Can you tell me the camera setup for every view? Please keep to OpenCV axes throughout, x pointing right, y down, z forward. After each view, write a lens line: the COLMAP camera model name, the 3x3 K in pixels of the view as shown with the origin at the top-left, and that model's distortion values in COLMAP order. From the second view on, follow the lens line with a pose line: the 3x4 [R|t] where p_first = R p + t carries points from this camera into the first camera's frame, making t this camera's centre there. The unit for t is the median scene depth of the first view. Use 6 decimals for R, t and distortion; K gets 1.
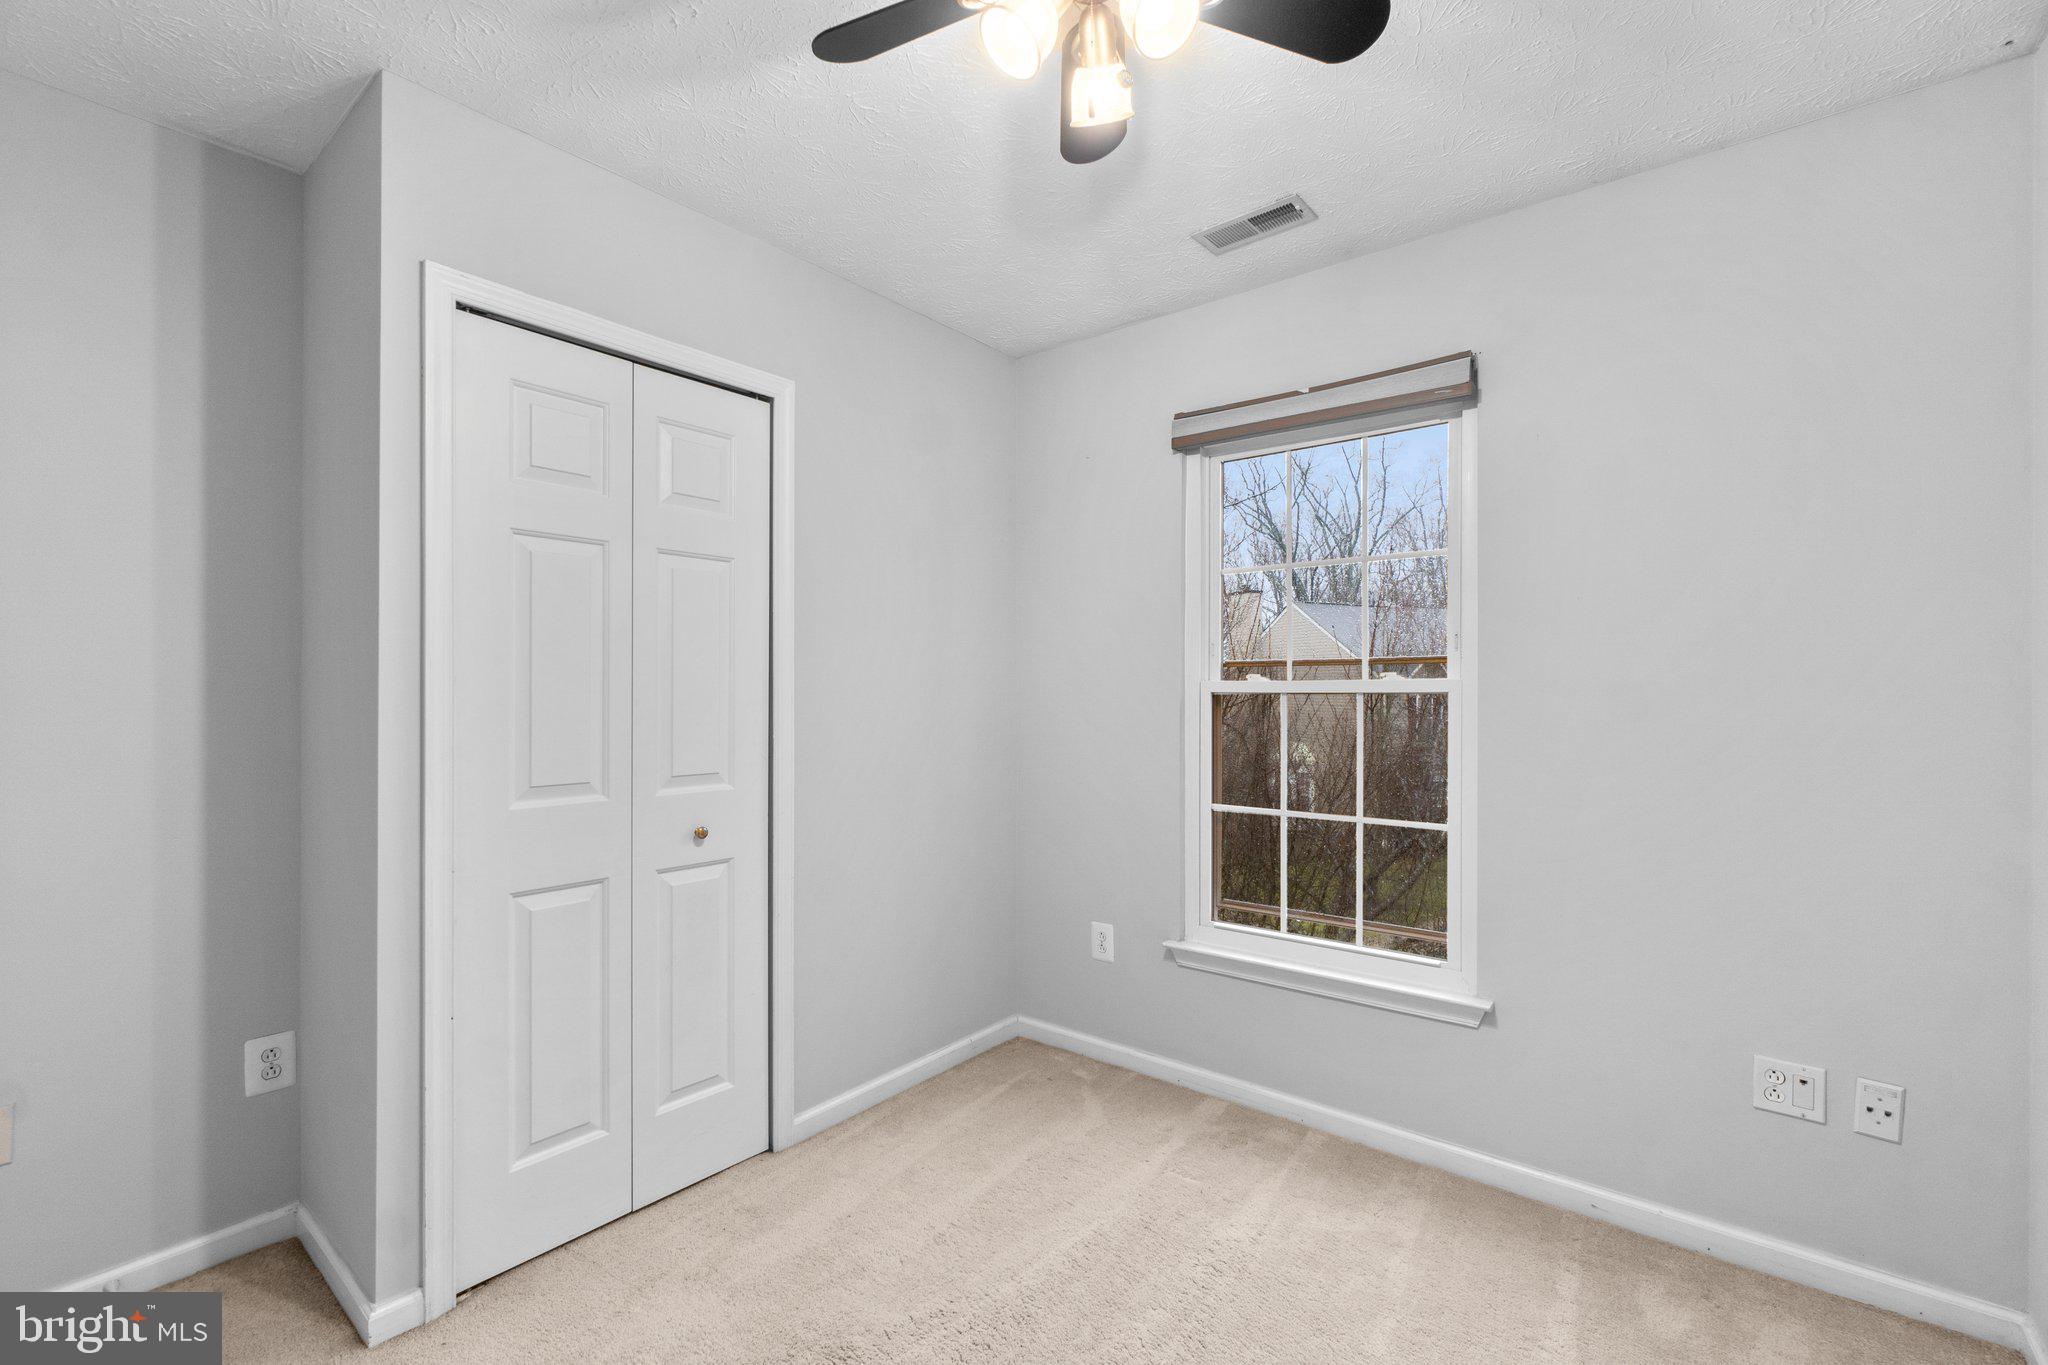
lens RADIAL K [[889.5, 0, 1007.4], [0, 889.5, 695.0], [0, 0, 1]] dist [-0.009410, 0.002296]
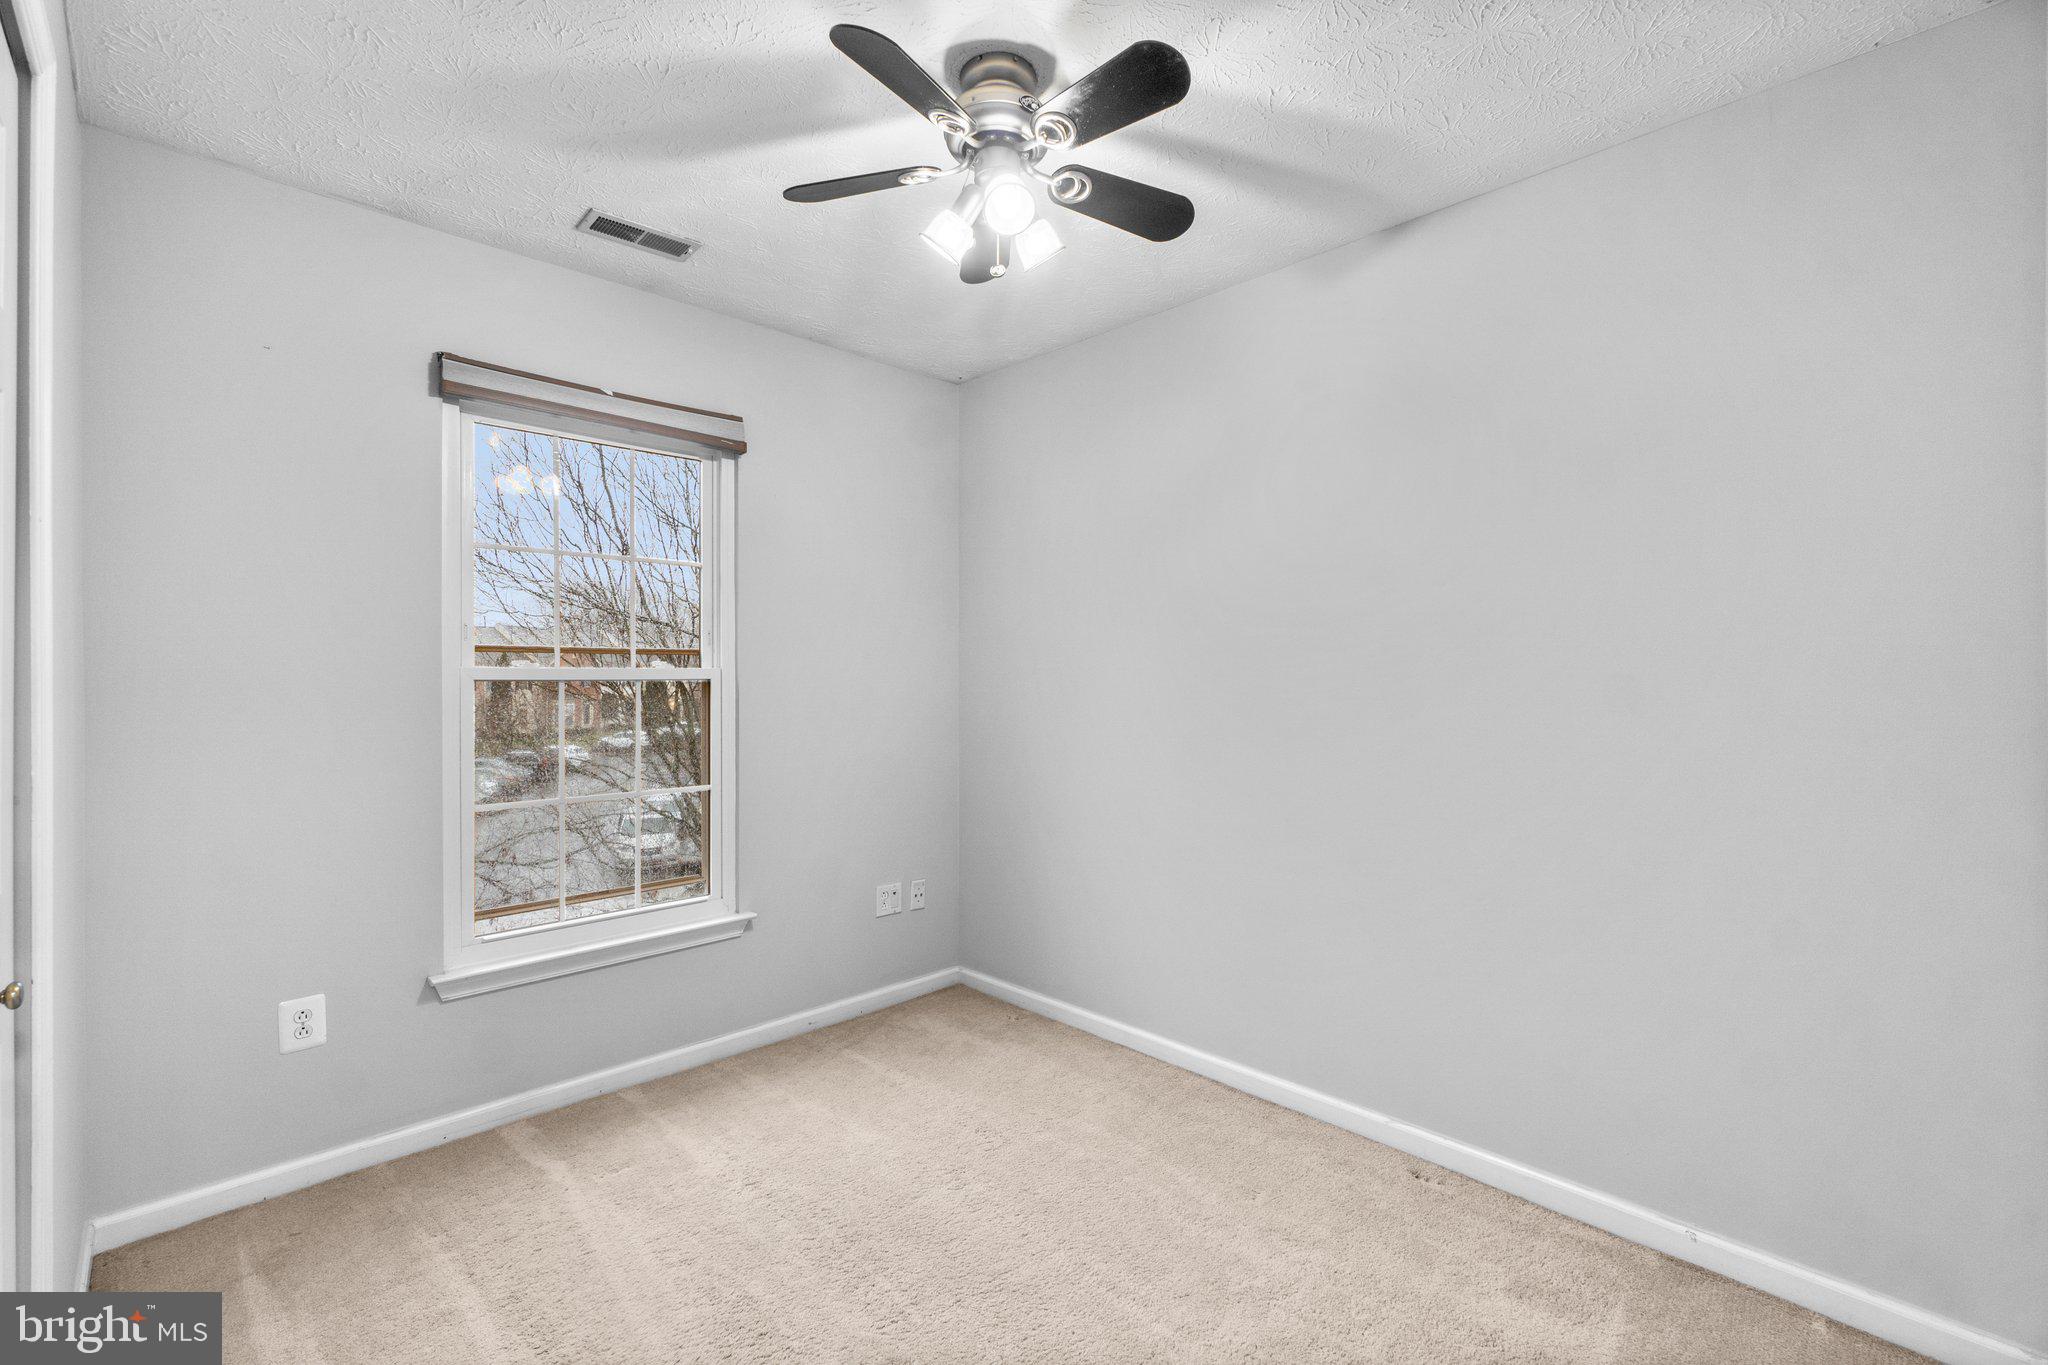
lens RADIAL K [[889.5, 0, 1022.6], [0, 889.5, 677.2], [0, 0, 1]] dist [-0.009410, 0.002296]
pose [[0.104733, 0.000868, 0.994500, -0.678576], [0.006006, 0.999981, -0.001505, -0.000889], [-0.994482, 0.006130, 0.104726, 0.415520]]
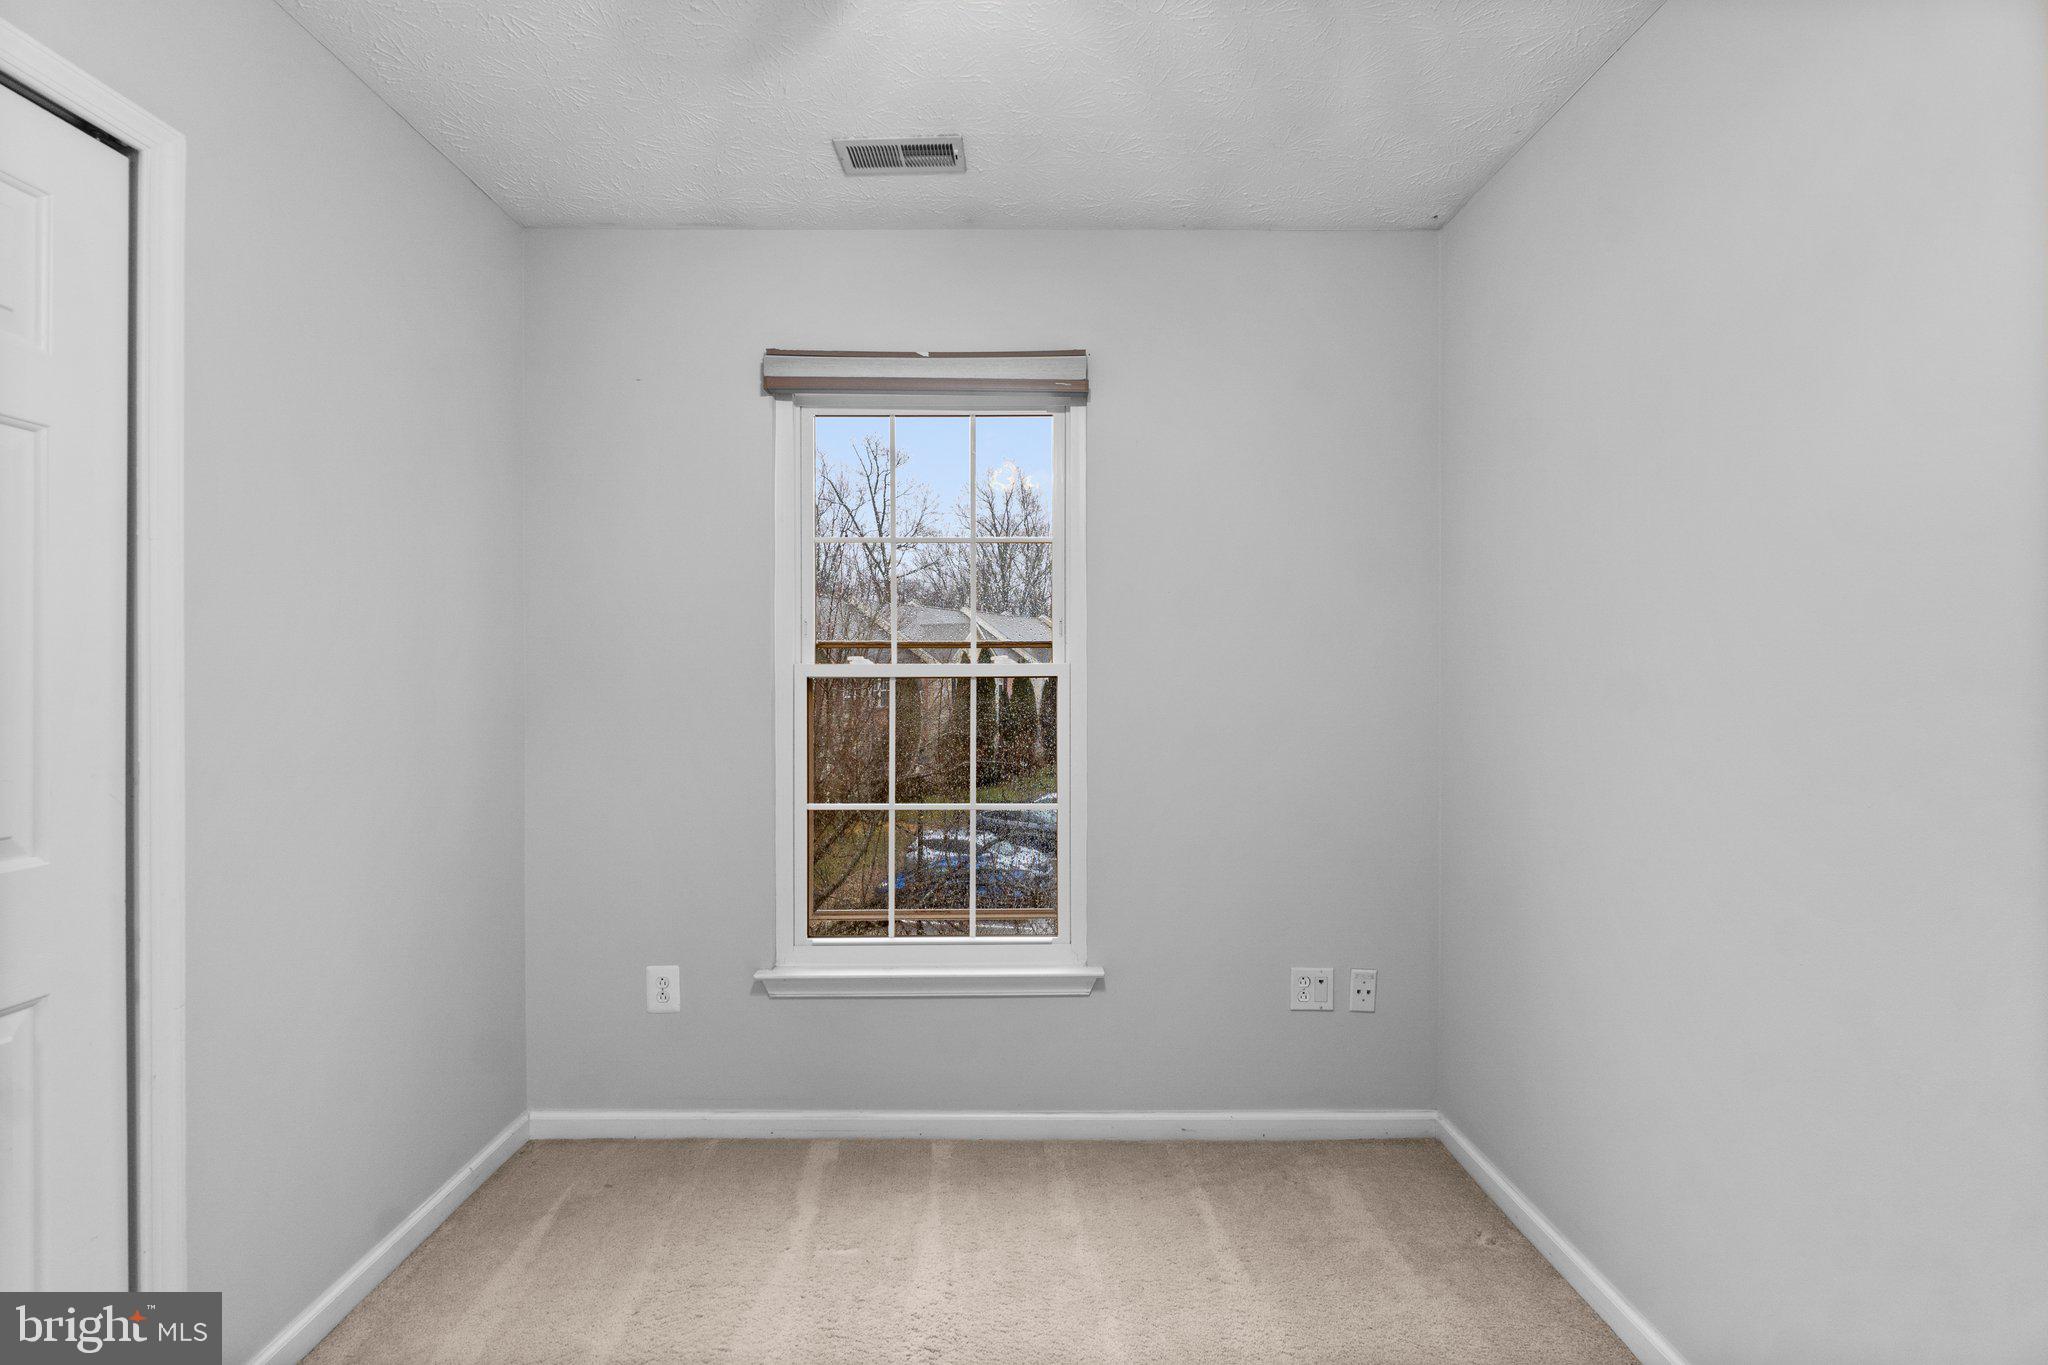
lens RADIAL K [[889.5, 0, 1018.4], [0, 889.5, 674.8], [0, 0, 1]] dist [-0.009410, 0.002296]
pose [[0.768412, -0.002874, 0.639949, -0.193923], [0.003207, 0.999995, 0.000640, -0.005236], [-0.639947, 0.001561, 0.768418, 0.224377]]
